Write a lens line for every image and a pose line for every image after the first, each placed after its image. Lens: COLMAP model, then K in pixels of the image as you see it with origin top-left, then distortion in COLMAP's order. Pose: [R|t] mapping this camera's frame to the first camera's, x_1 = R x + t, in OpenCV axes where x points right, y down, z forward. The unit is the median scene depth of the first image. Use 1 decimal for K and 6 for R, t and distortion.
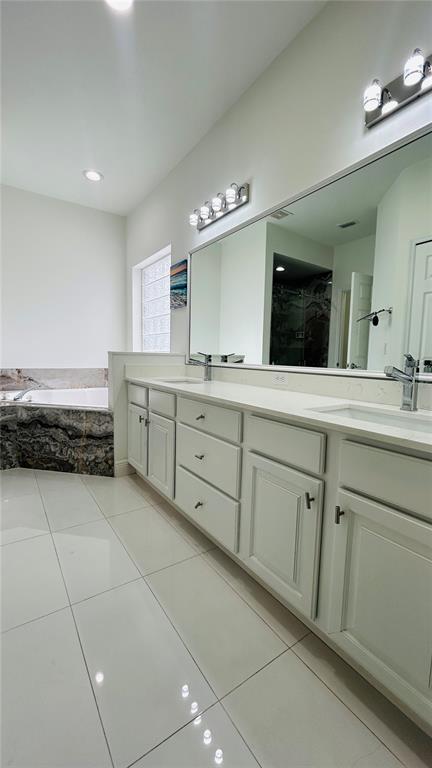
lens RADIAL K [[309.9, 0, 213.3], [0, 309.9, 383.9], [0, 0, 1]] dist [0.007249, 0.000259]
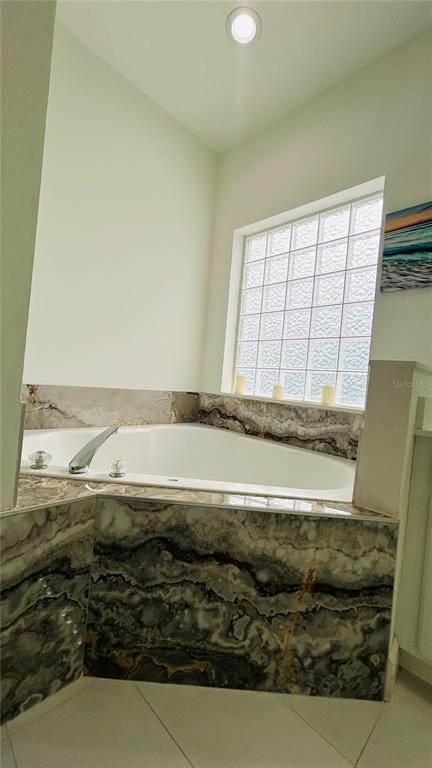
lens RADIAL K [[309.9, 0, 218.3], [0, 309.9, 384.8], [0, 0, 1]] dist [0.007249, 0.000259]
pose [[0.978988, 0.059351, 0.195088, -0.587851], [-0.045350, 0.996116, -0.075470, -0.034296], [-0.198809, 0.065037, 0.977878, 0.634703]]
